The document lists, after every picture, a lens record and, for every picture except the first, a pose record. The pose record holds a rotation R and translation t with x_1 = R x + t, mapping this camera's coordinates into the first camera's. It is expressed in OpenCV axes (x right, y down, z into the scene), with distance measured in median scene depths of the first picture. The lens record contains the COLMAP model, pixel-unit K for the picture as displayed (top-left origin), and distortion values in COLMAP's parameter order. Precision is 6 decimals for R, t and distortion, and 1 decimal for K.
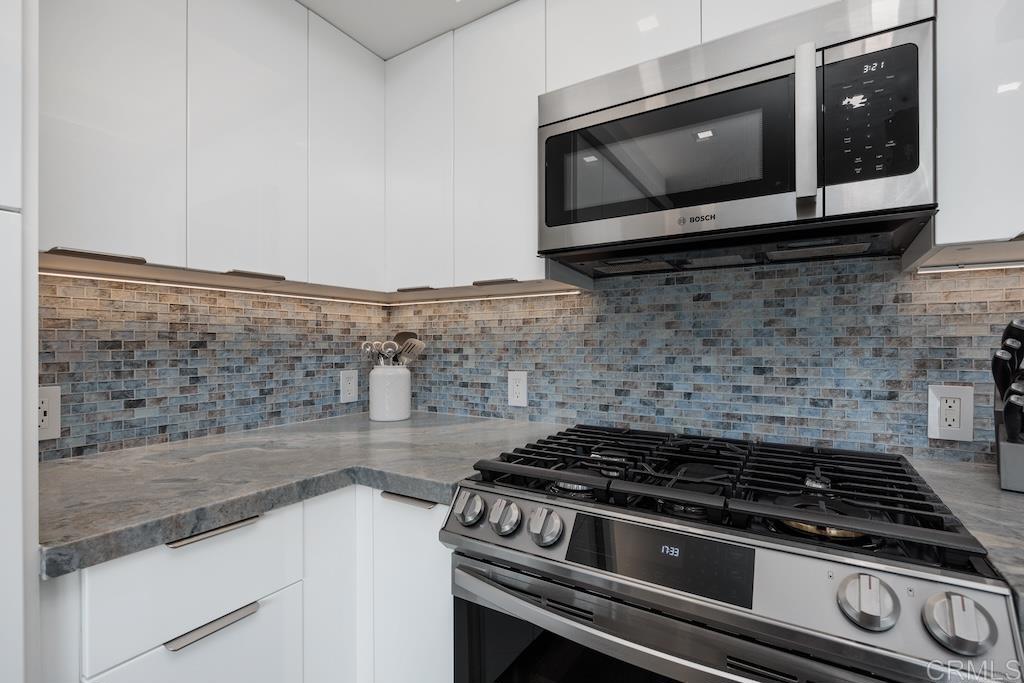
lens RADIAL K [[472.1, 0, 506.1], [0, 472.1, 345.1], [0, 0, 1]] dist [-0.011330, 0.000949]
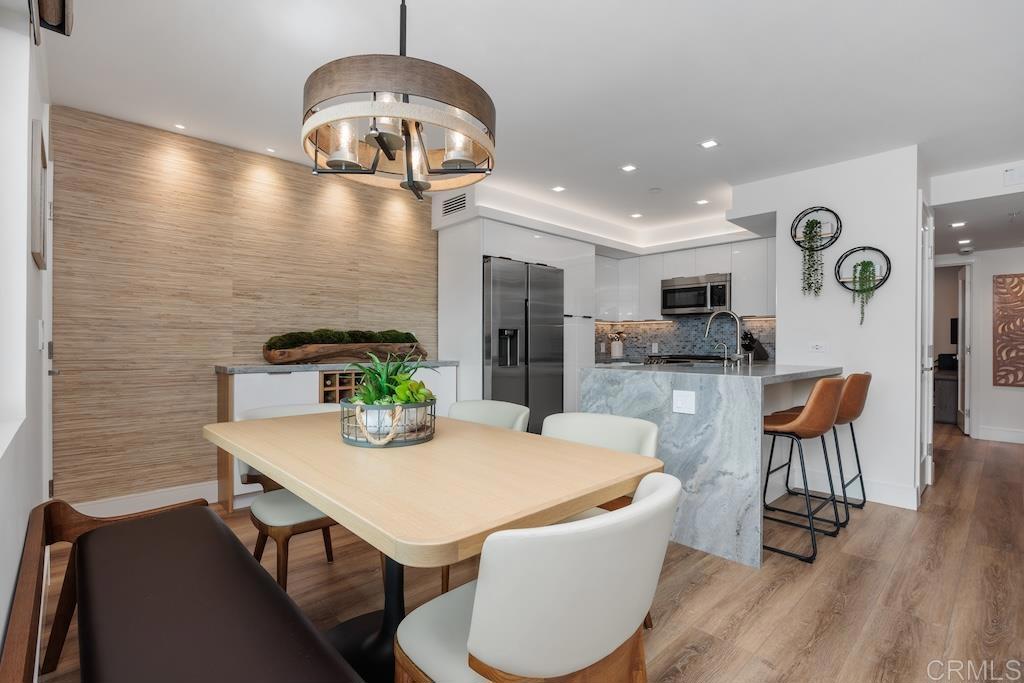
lens RADIAL K [[472.1, 0, 507.8], [0, 472.1, 343.5], [0, 0, 1]] dist [-0.011330, 0.000949]
pose [[0.967778, 0.007636, -0.251691, -0.188608], [-0.008451, 0.999962, -0.002155, 0.092970], [0.251665, 0.004213, 0.967805, -3.298065]]
